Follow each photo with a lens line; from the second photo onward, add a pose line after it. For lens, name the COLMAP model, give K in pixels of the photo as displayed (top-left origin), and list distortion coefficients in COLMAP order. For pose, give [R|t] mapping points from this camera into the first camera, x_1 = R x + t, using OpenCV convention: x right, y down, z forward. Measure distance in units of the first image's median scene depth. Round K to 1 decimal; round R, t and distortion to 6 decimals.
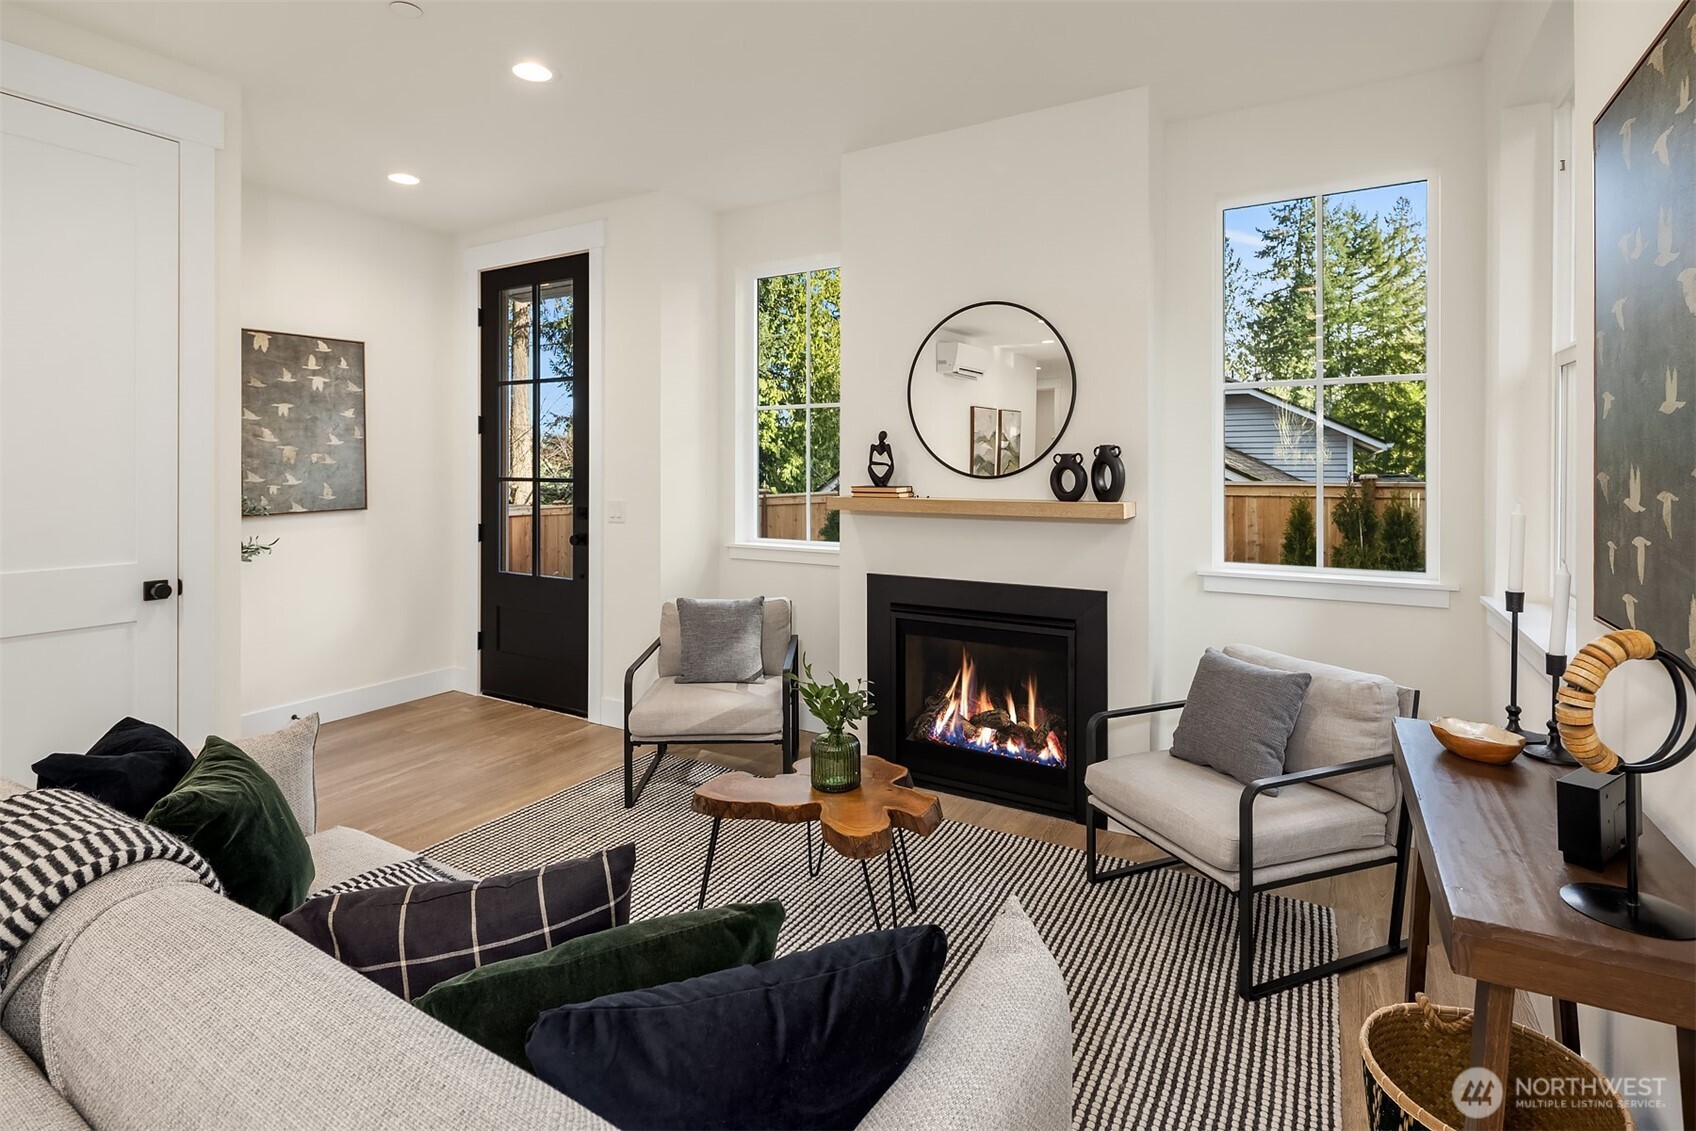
lens RADIAL K [[820.2, 0, 848.5], [0, 820.2, 466.3], [0, 0, 1]] dist [0.001163, -0.000315]
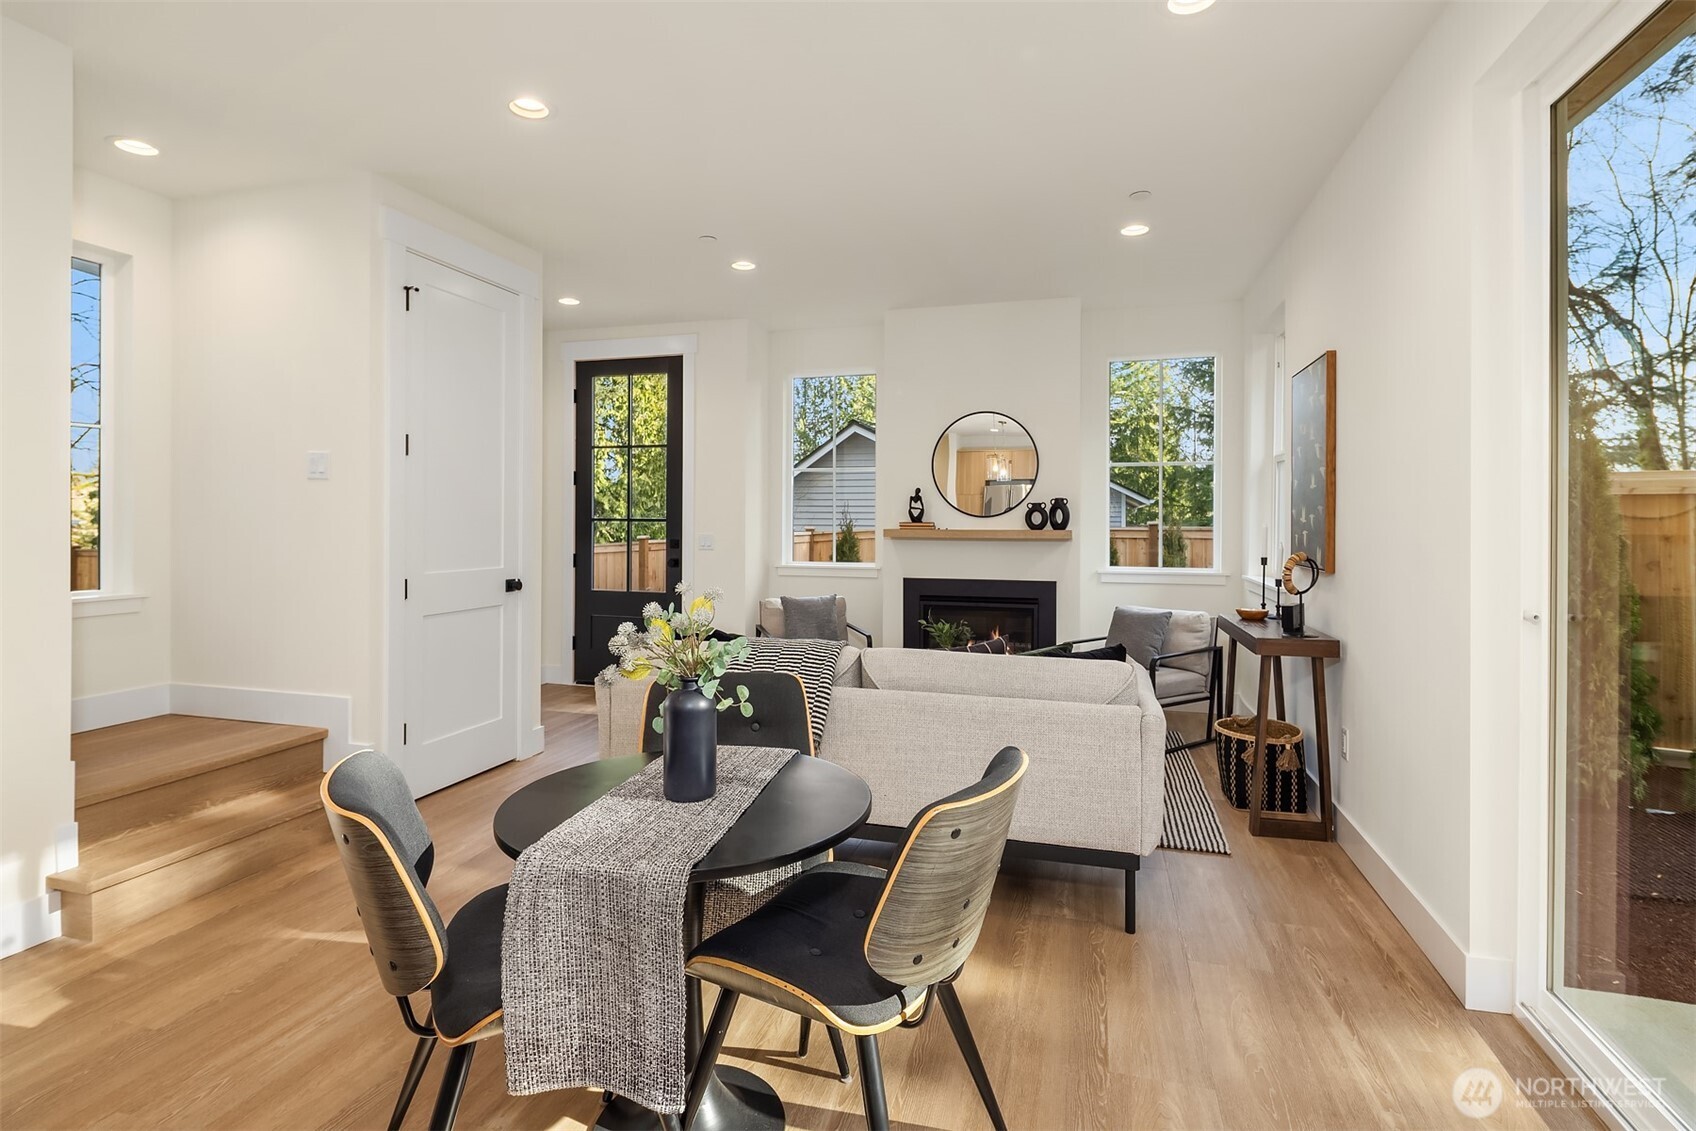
lens RADIAL K [[826.6, 0, 843.7], [0, 826.6, 526.2], [0, 0, 1]] dist [0.001615, -0.000048]
pose [[0.969887, 0.001806, 0.243548, -0.547057], [-0.003831, 0.999962, 0.007840, 0.022120], [-0.243525, -0.008537, 0.969857, -0.593040]]
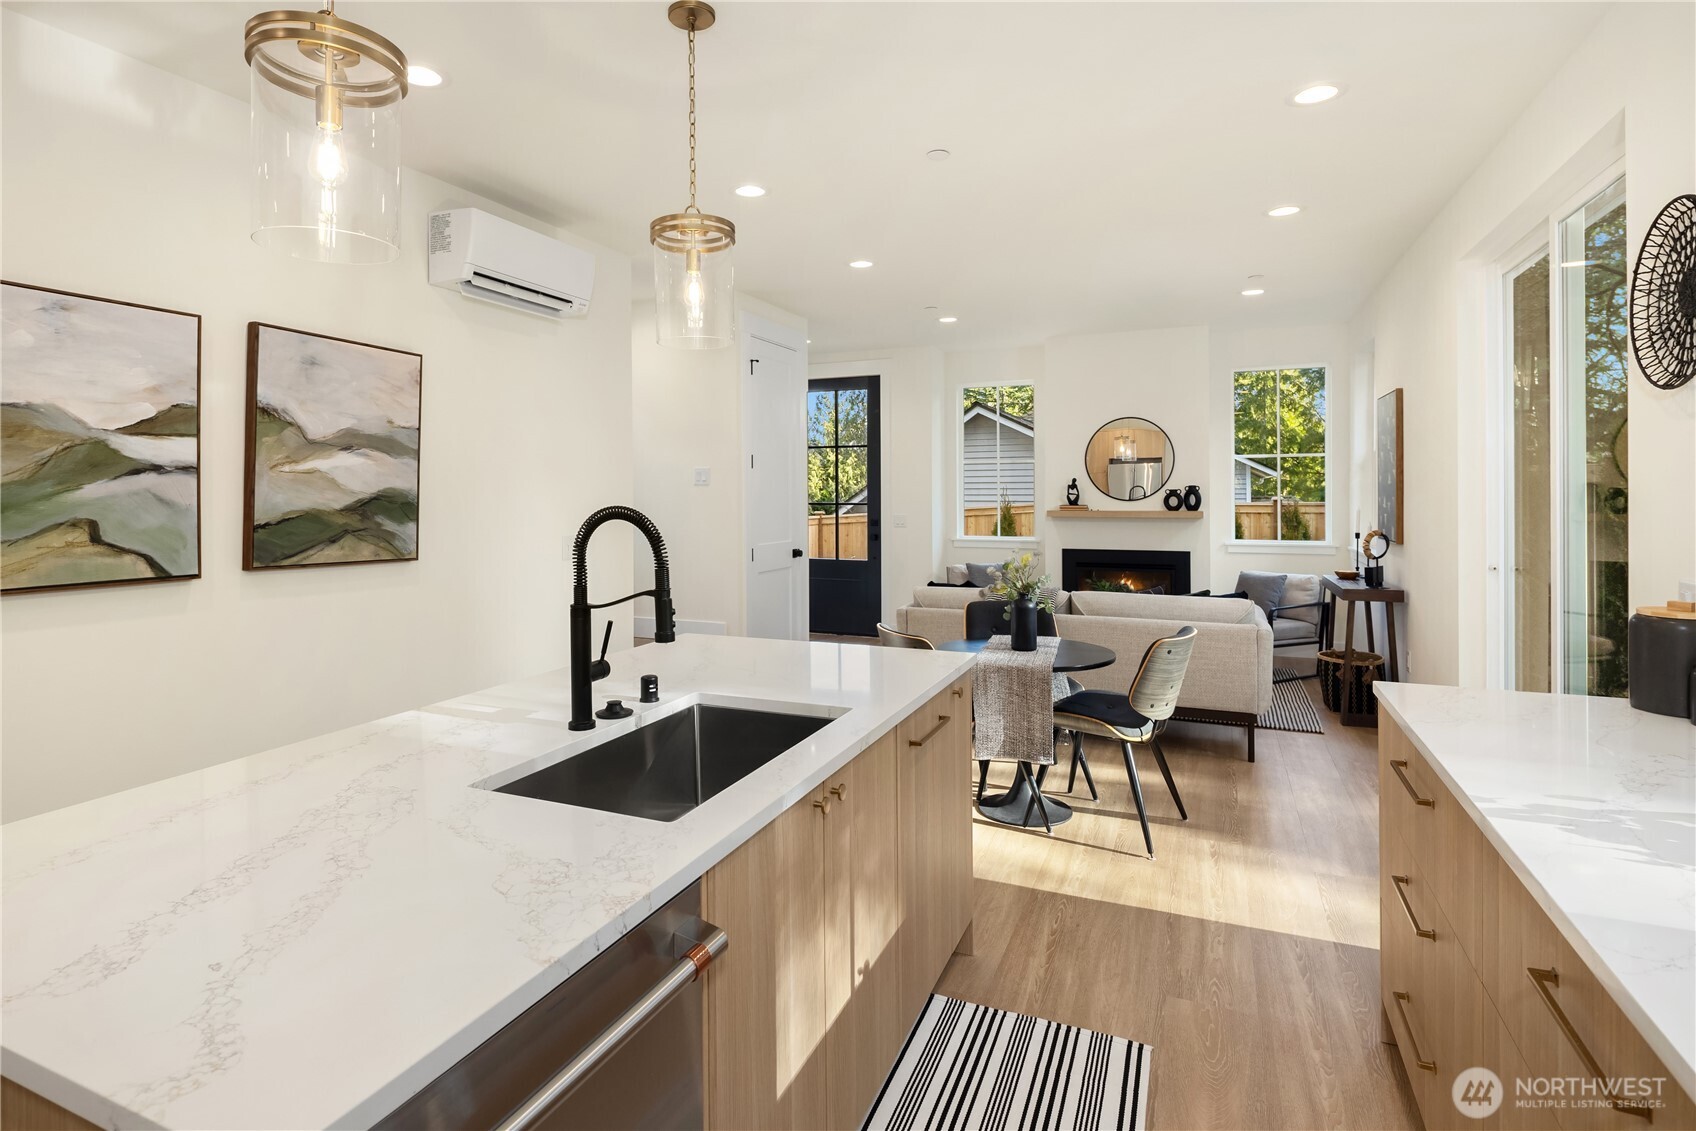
lens RADIAL K [[878.9, 0, 797.8], [0, 878.9, 495.8], [0, 0, 1]] dist [0.002671, 0.000288]
pose [[0.995222, -0.006328, 0.097431, -0.951941], [0.005711, 0.999962, 0.006606, -0.018880], [-0.097469, -0.006018, 0.995220, -1.235877]]
